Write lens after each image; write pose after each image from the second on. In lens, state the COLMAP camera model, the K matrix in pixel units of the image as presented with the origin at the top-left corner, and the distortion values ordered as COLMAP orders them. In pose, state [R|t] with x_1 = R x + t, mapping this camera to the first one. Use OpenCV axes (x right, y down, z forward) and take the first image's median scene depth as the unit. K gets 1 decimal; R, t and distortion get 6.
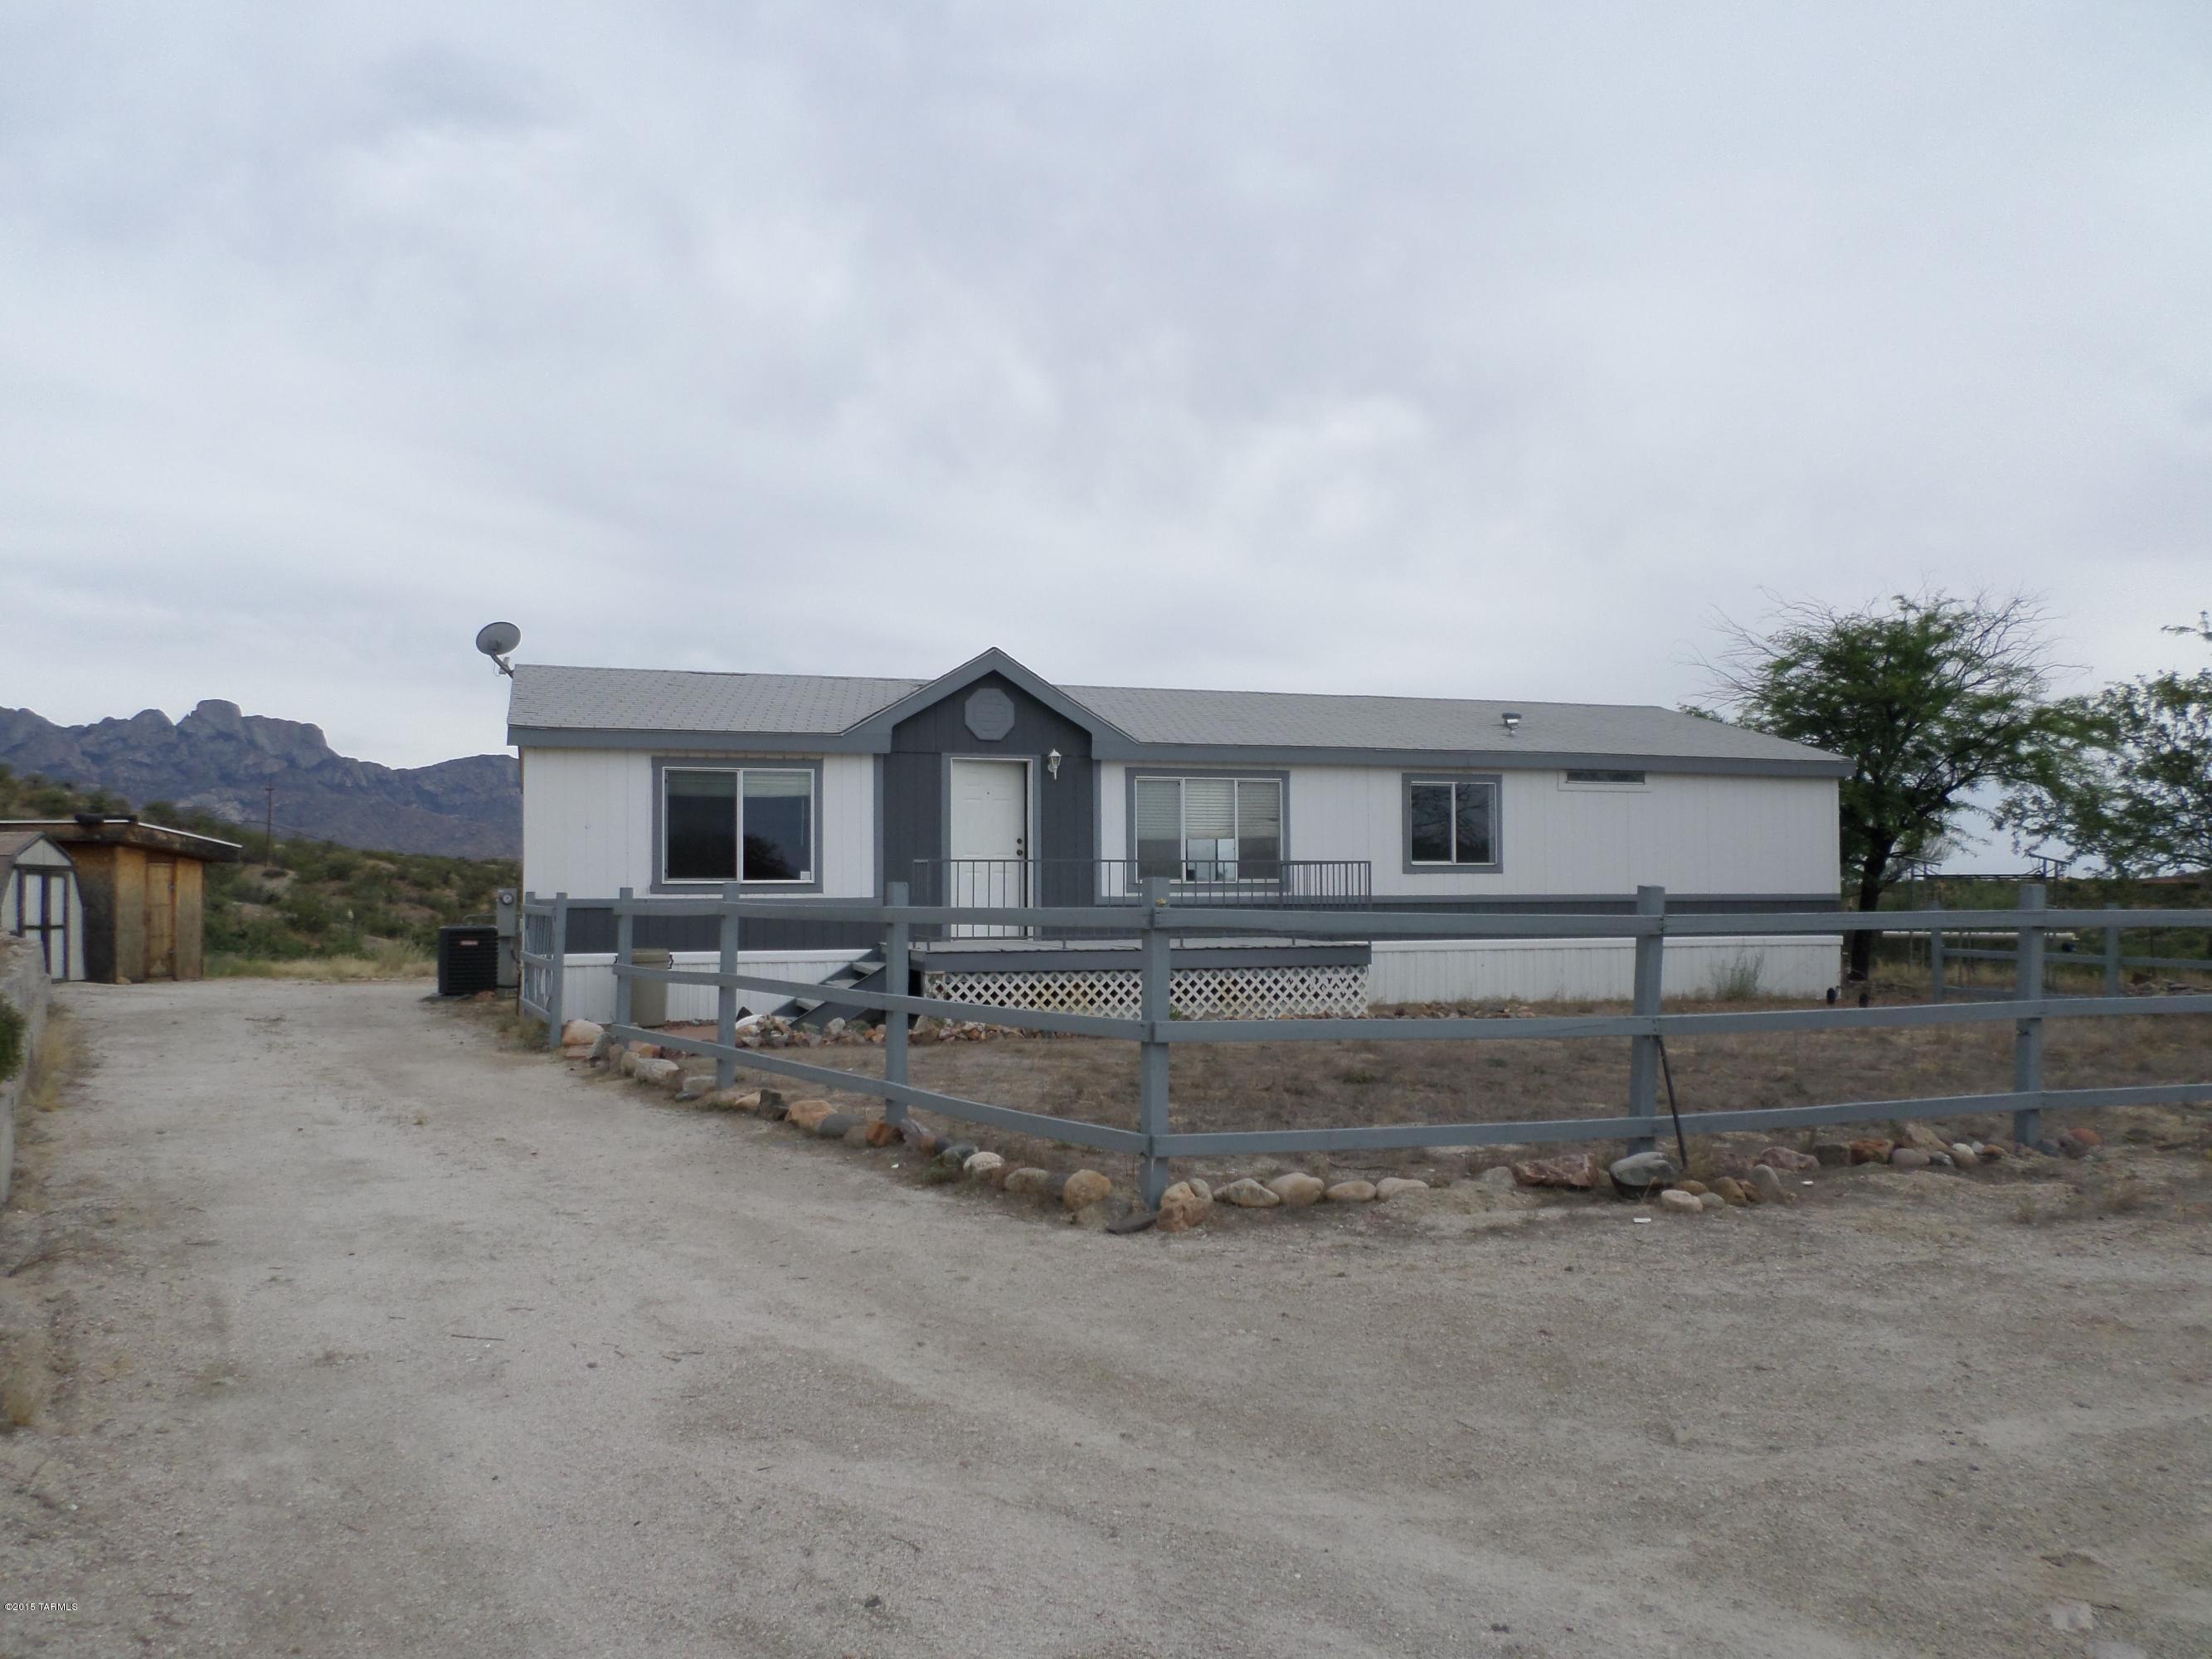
lens RADIAL K [[1680.0, 0, 1100.4], [0, 1680.0, 827.3], [0, 0, 1]] dist [-0.004902, -0.013728]
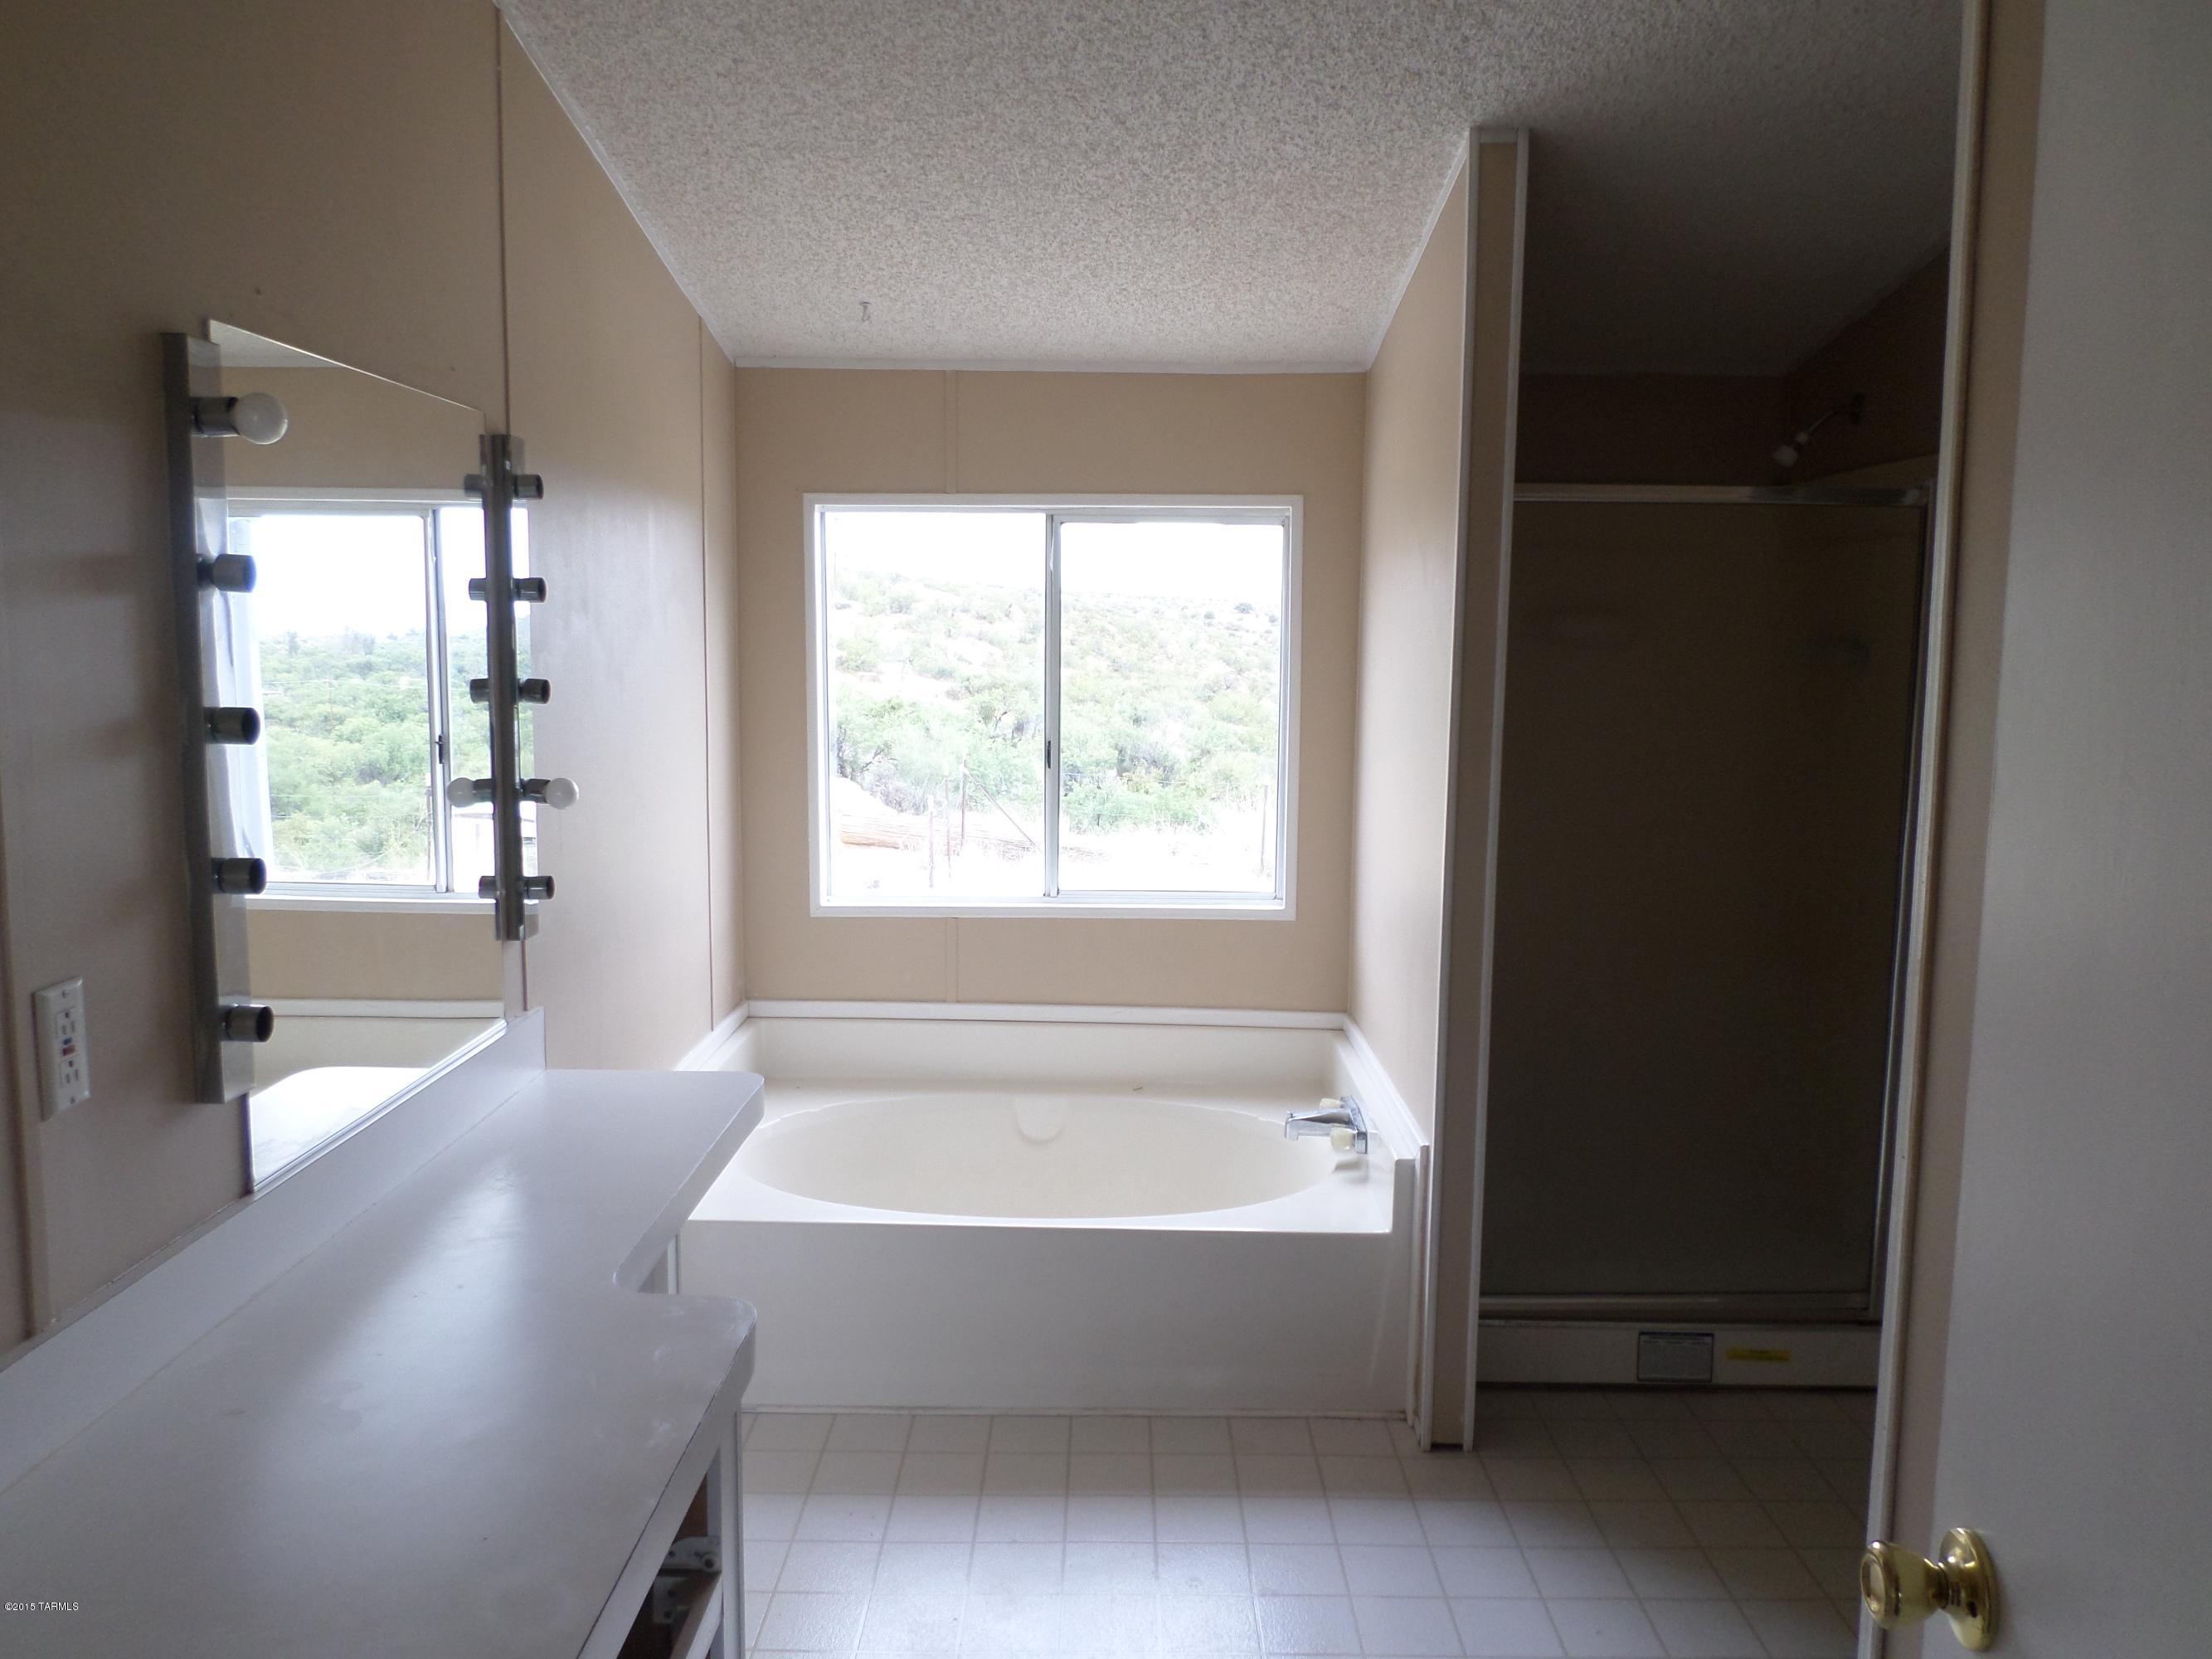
lens RADIAL K [[1680.0, 0, 1106.6], [0, 1680.0, 824.3], [0, 0, 1]] dist [-0.004902, -0.013728]
pose [[0.948380, 0.052078, -0.312830, -0.026808], [-0.002560, 0.987650, 0.156655, -0.000408], [0.317125, -0.147768, 0.936801, 0.093767]]
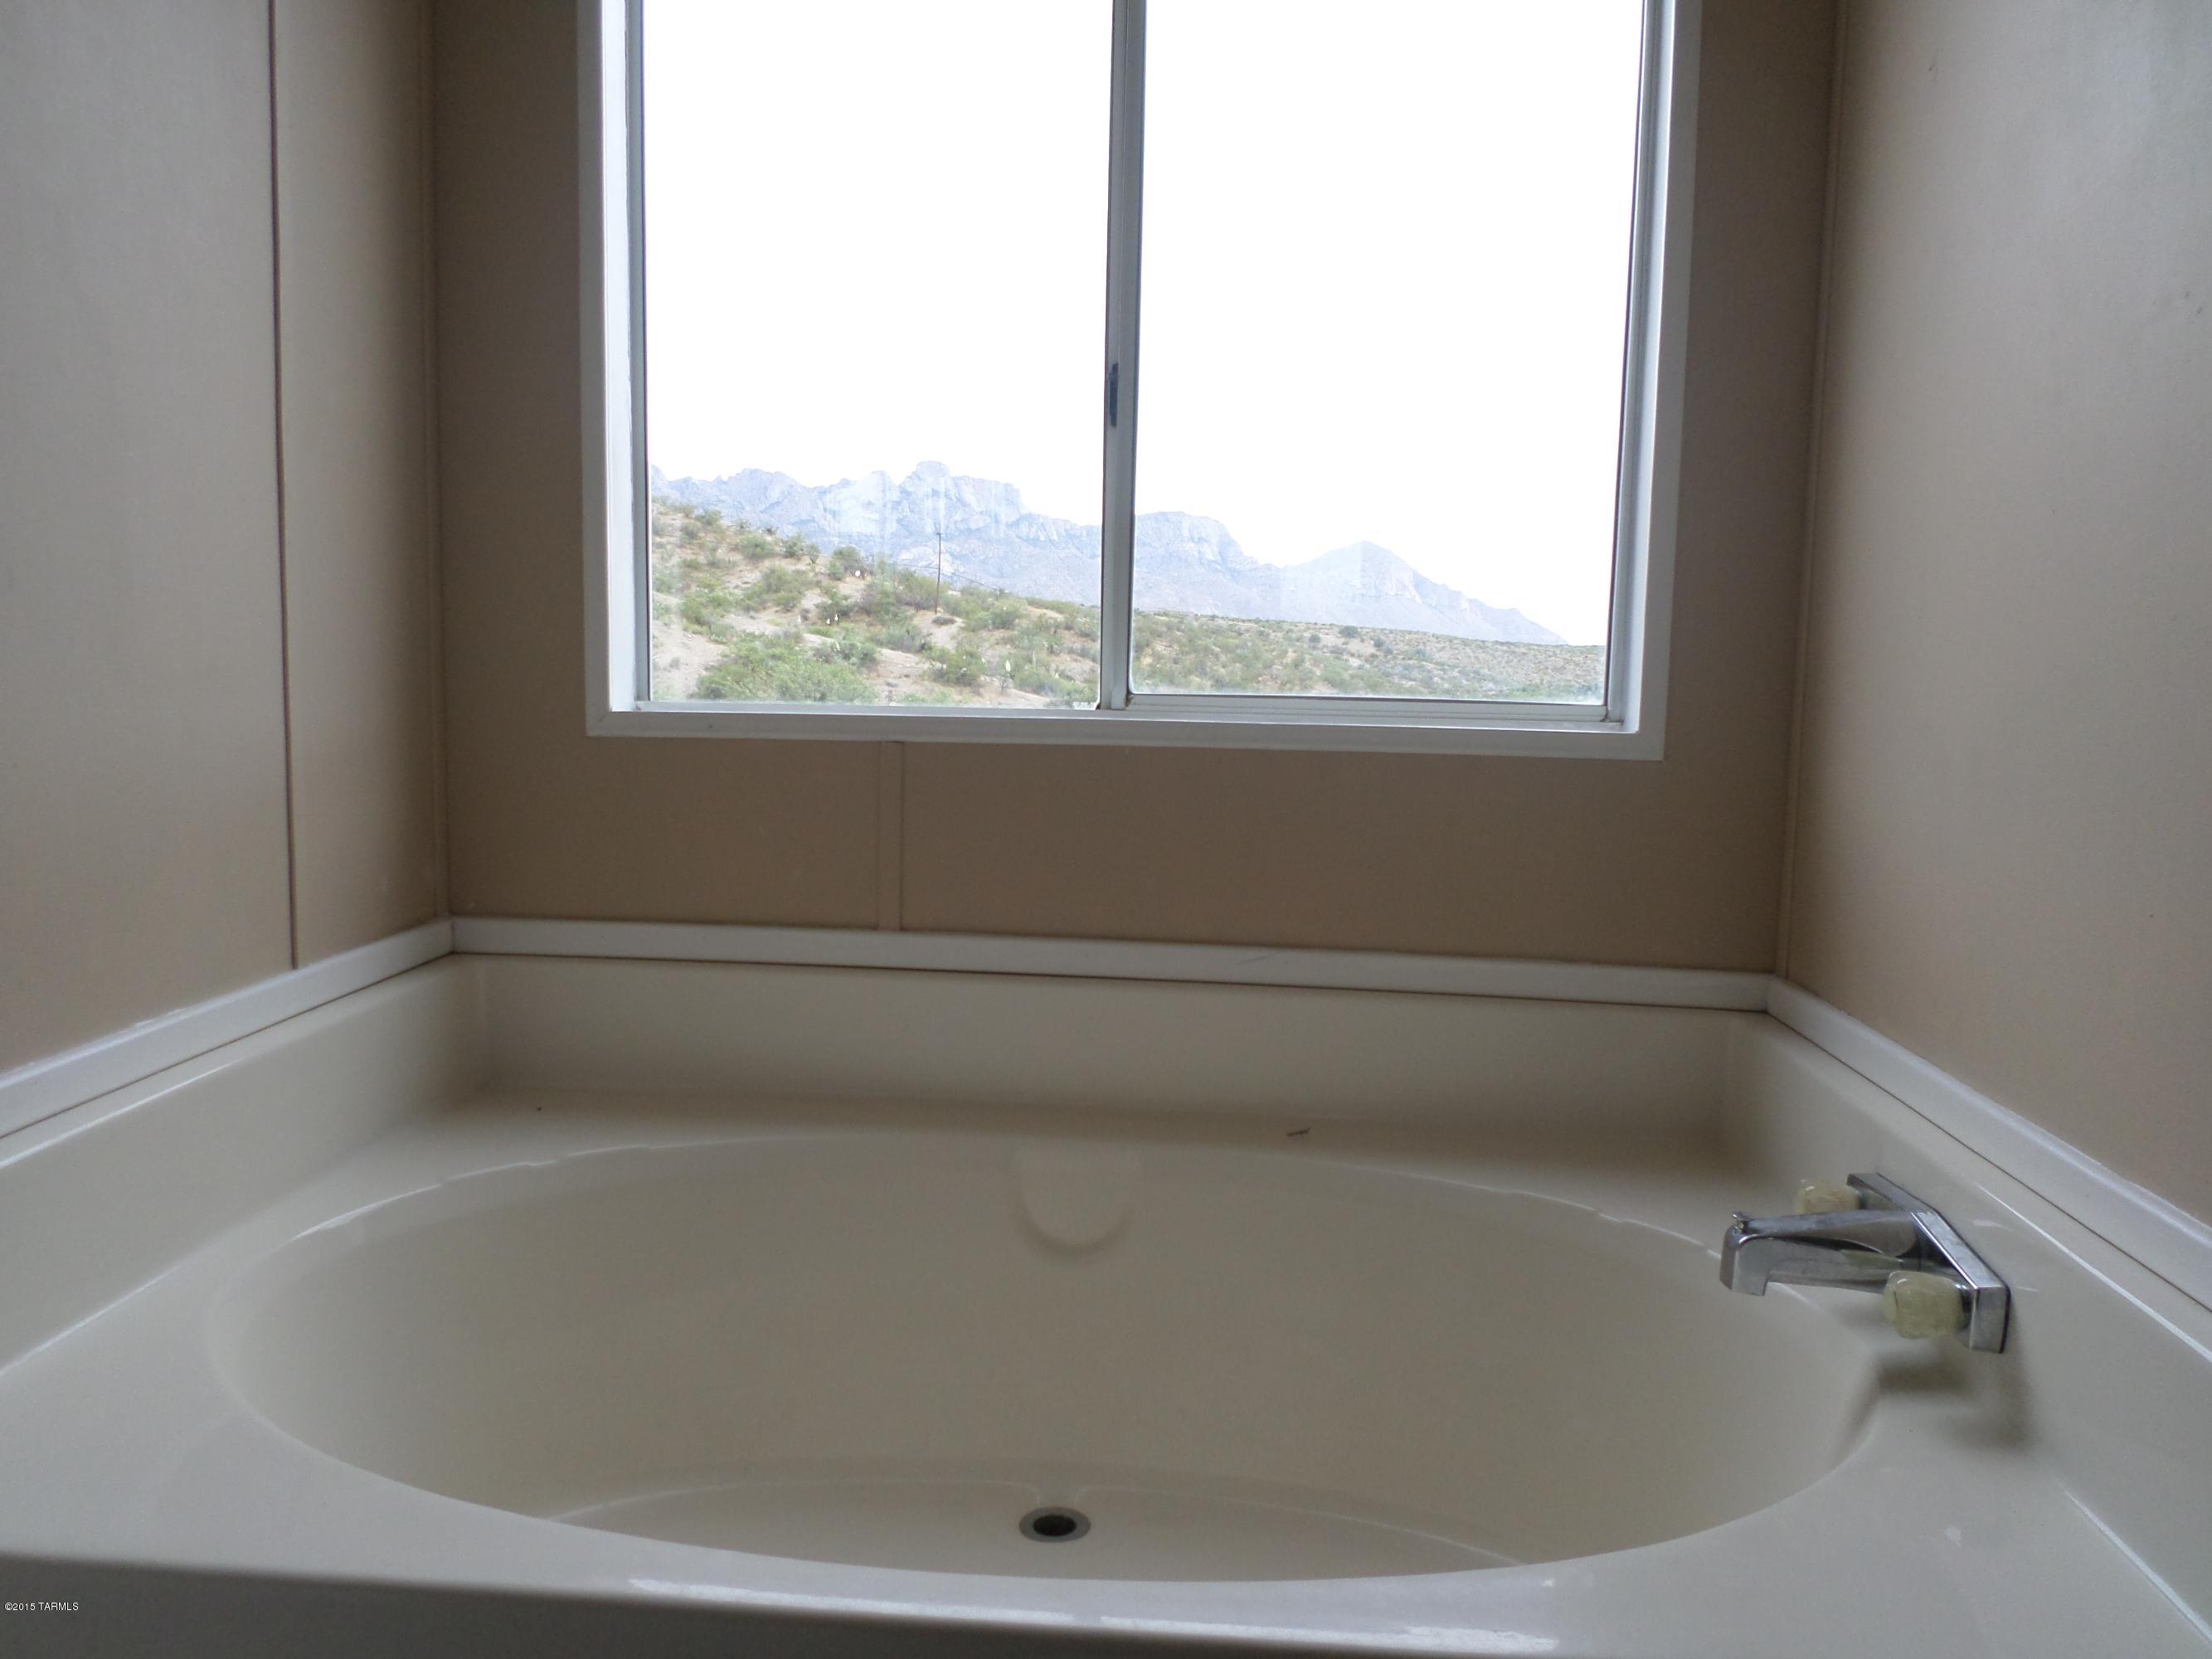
lens RADIAL K [[1680.0, 0, 1097.8], [0, 1680.0, 824.8], [0, 0, 1]] dist [-0.004902, -0.013728]
pose [[0.924991, 0.065156, -0.374362, -0.030078], [-0.011421, 0.989512, 0.144001, 0.002735], [0.379818, -0.128924, 0.916033, 0.103173]]
